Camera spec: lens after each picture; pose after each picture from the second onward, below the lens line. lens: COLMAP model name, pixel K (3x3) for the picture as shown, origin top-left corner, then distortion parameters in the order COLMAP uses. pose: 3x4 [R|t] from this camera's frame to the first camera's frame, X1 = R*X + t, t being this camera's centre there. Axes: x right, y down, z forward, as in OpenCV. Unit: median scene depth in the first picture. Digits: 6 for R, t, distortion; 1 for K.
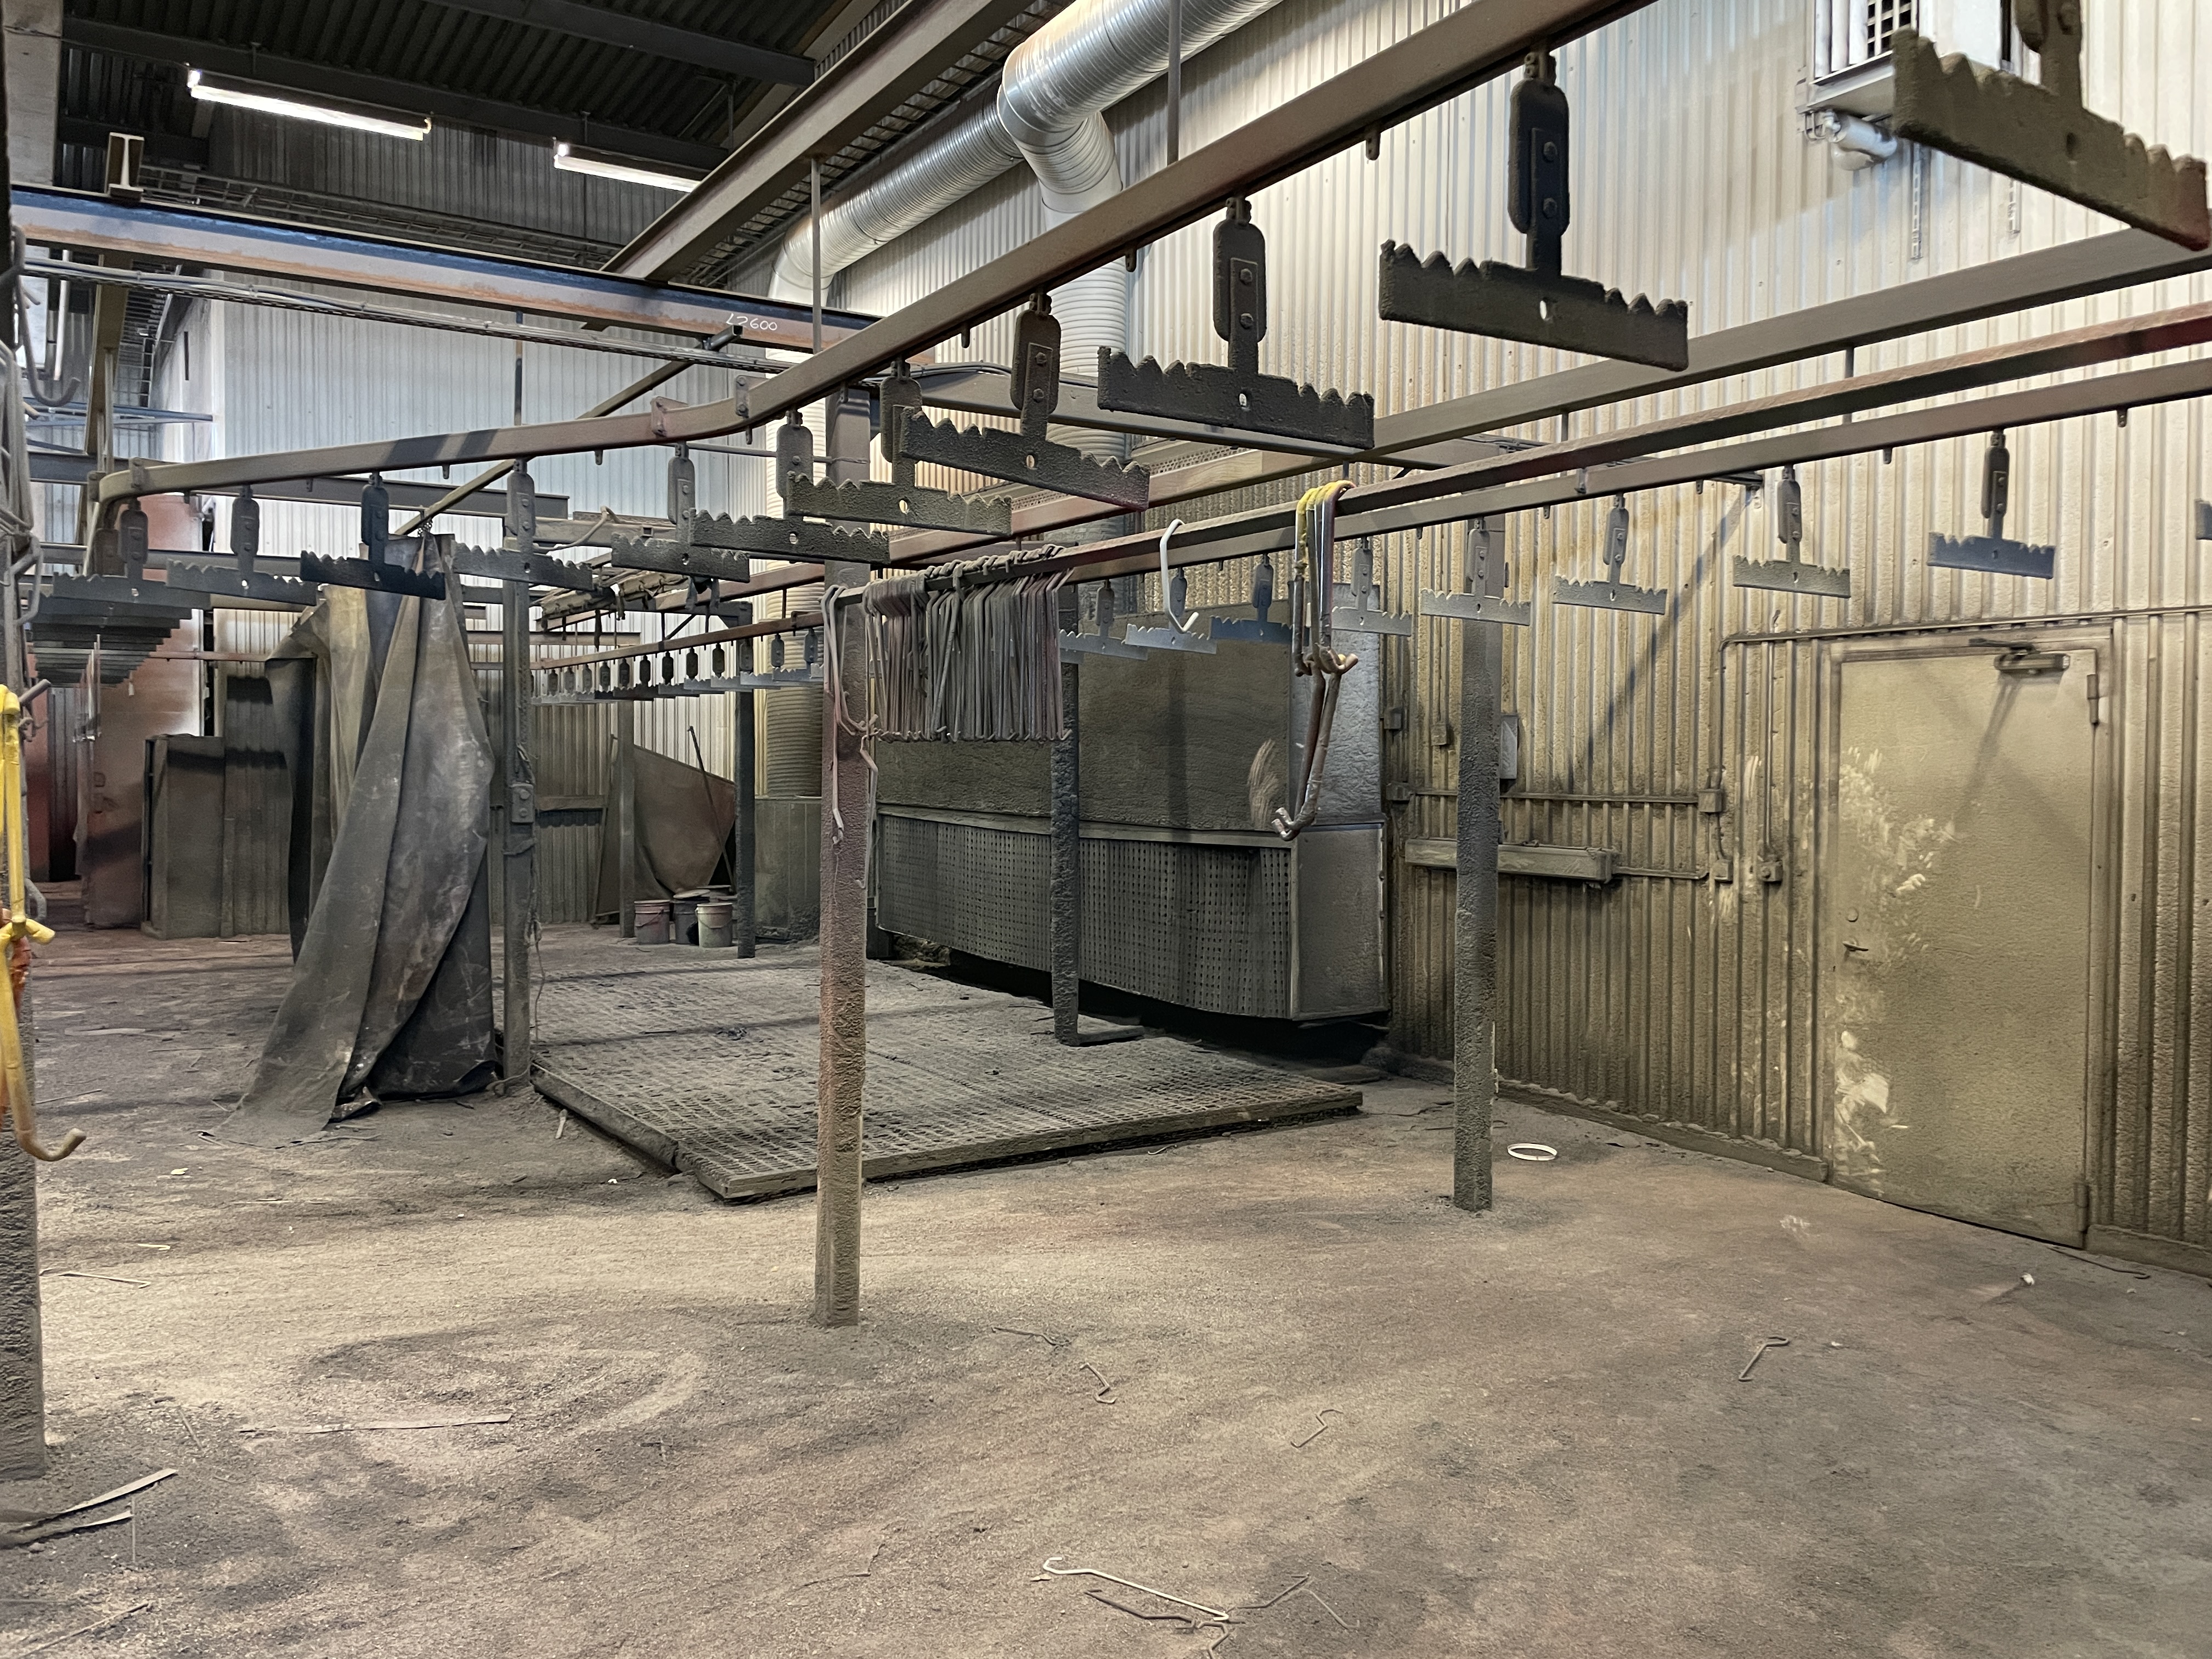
lens RADIAL K [[1686.5, 0, 1101.4], [0, 1686.5, 821.4], [0, 0, 1]] dist [0.042700, -0.008772]
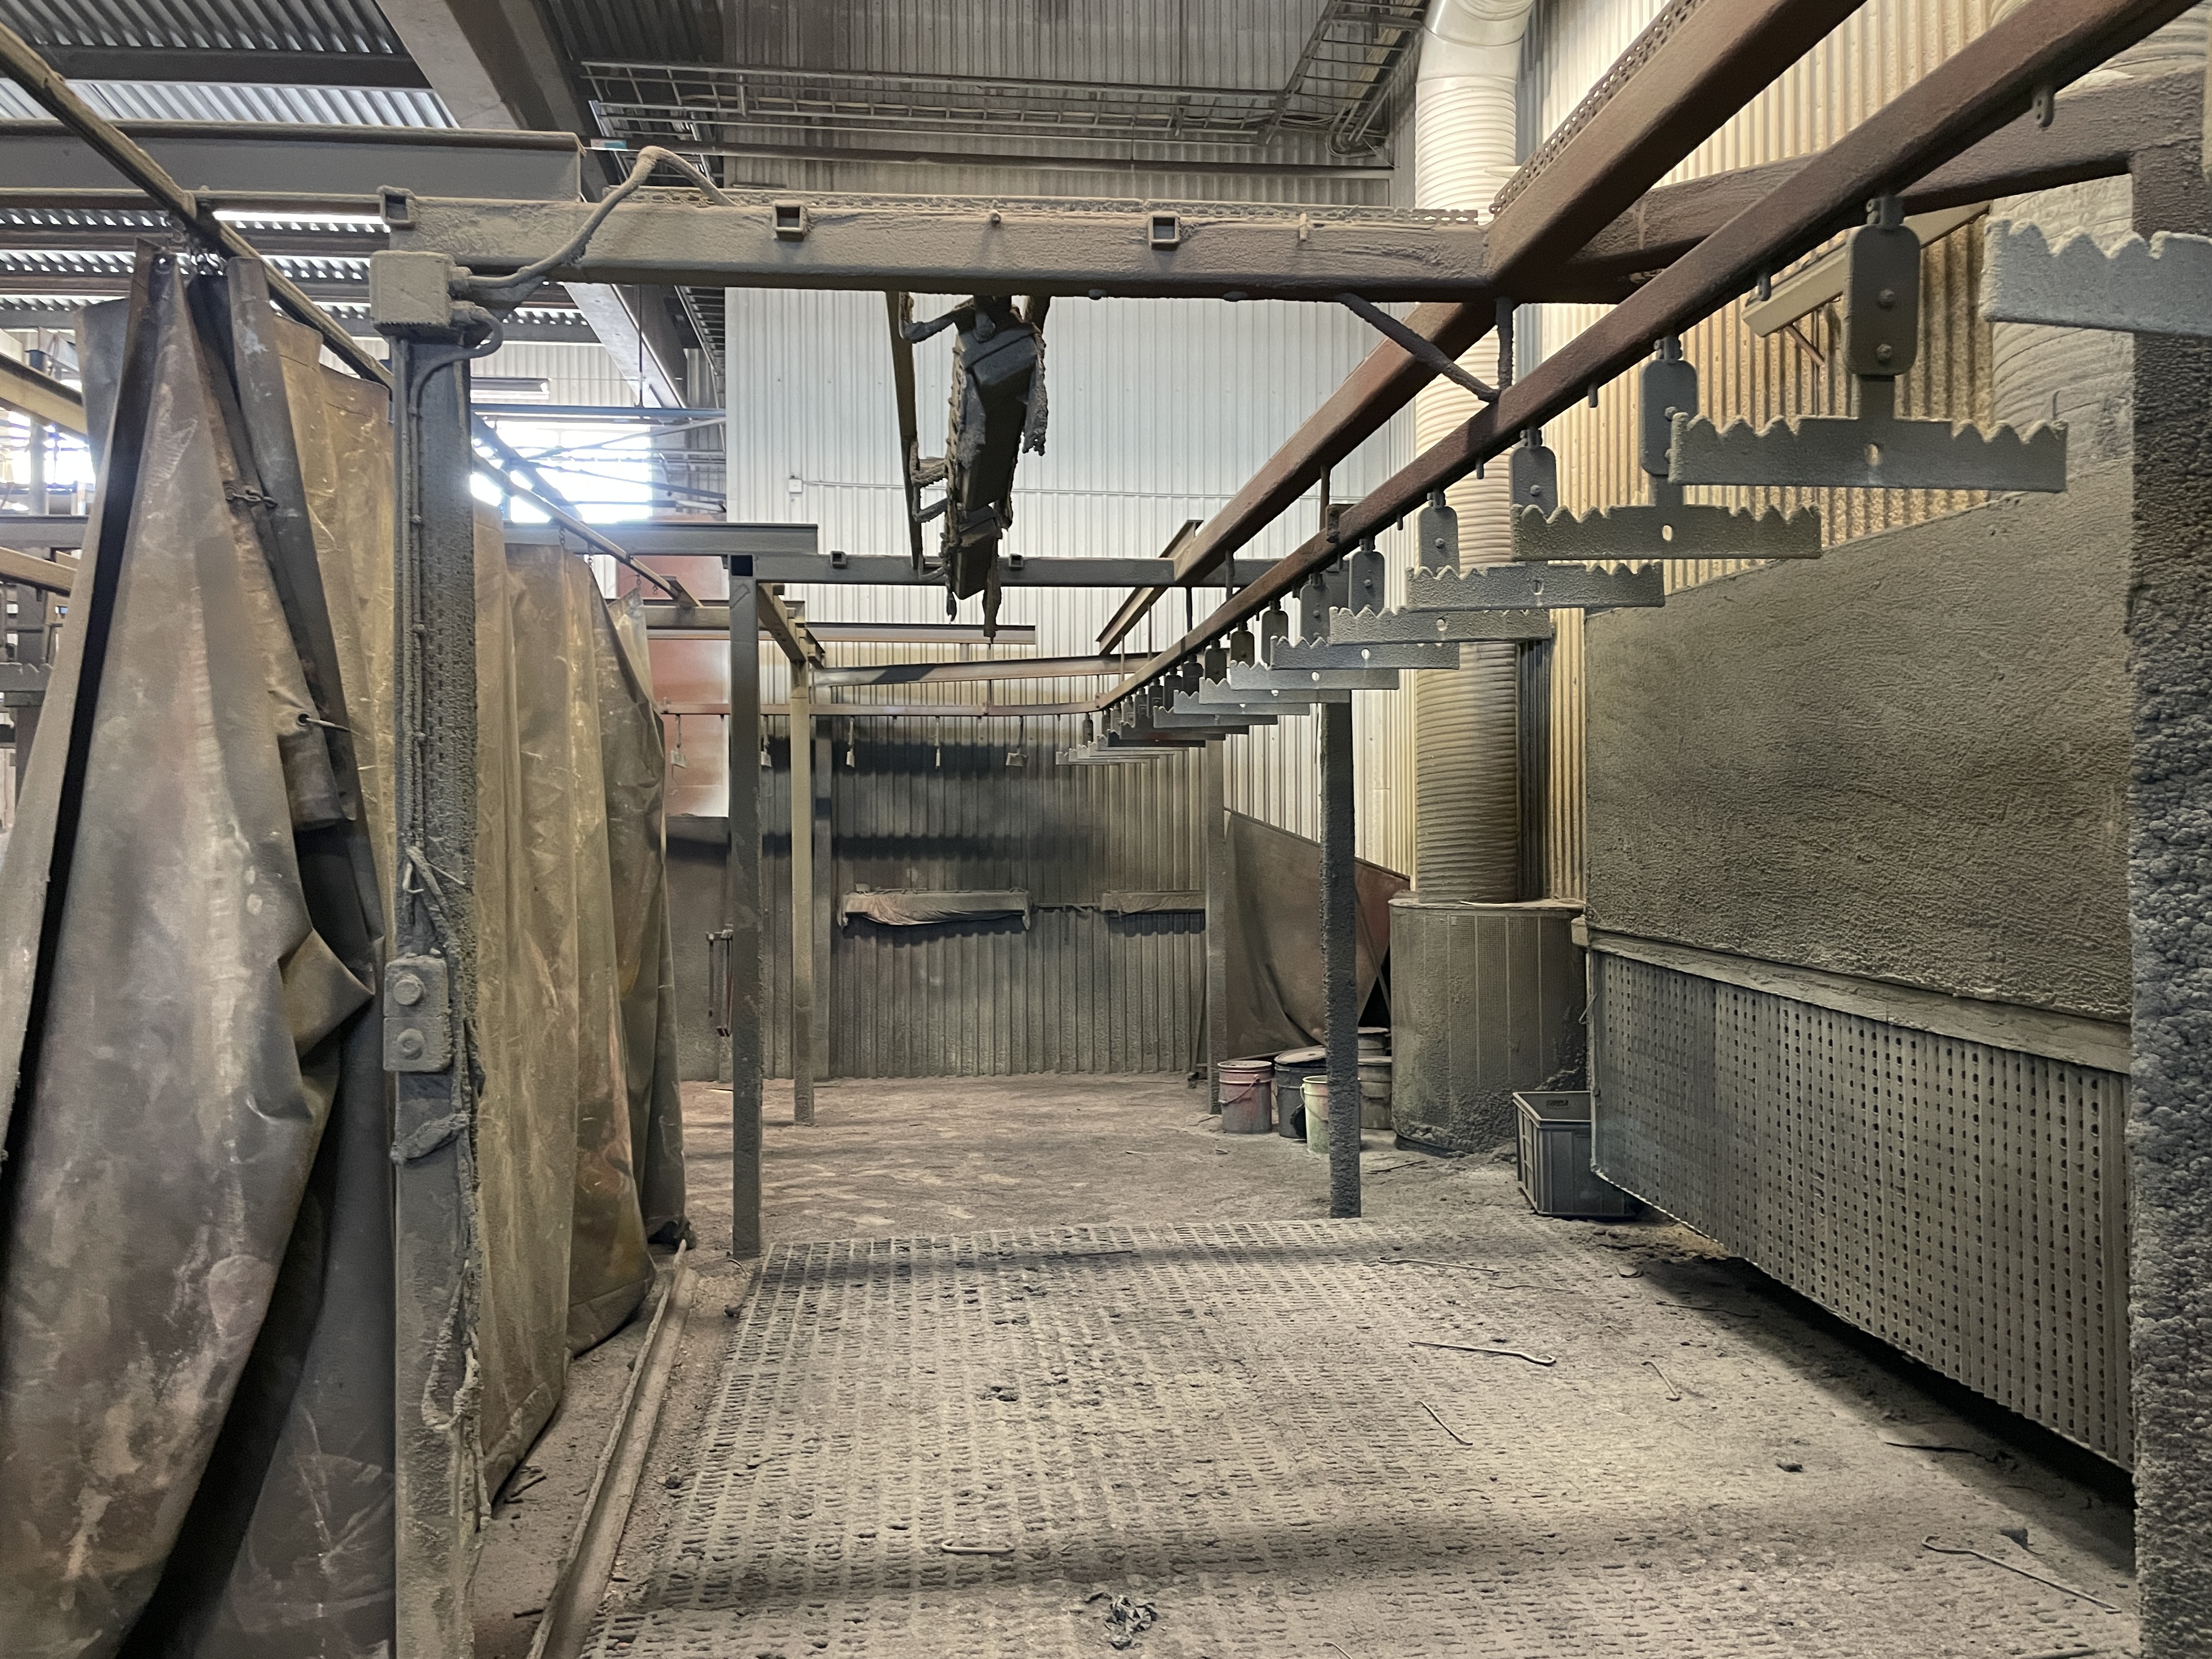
lens RADIAL K [[1686.5, 0, 1092.4], [0, 1686.5, 823.2], [0, 0, 1]] dist [0.042700, -0.008772]
pose [[0.896214, -0.013479, -0.443417, -0.047804], [-0.002672, 0.999356, -0.035778, -0.028479], [0.443614, 0.033250, 0.895601, 0.564909]]
